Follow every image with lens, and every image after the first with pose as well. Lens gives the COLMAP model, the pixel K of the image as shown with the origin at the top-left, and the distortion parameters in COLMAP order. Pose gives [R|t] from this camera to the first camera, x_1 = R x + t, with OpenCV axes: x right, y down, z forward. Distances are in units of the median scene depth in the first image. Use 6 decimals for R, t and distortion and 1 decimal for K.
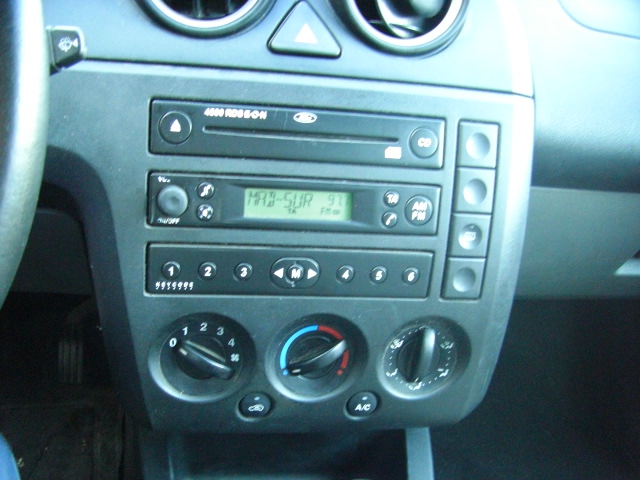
lens RADIAL K [[719.9, 0, 297.0], [0, 719.9, 310.1], [0, 0, 1]] dist [-0.184678, 0.111037]
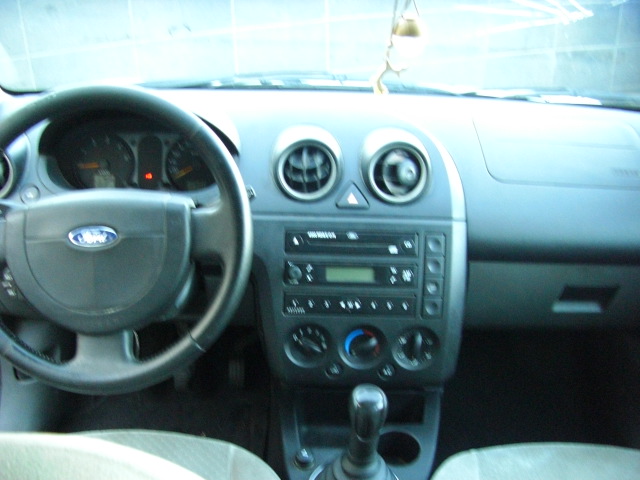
lens RADIAL K [[719.9, 0, 297.0], [0, 719.9, 310.1], [0, 0, 1]] dist [-0.184678, 0.111037]
pose [[0.981419, -0.010177, -0.191606, 0.255027], [-0.009110, 0.994995, -0.099509, 0.181221], [0.191660, 0.099406, 0.976414, -1.160538]]
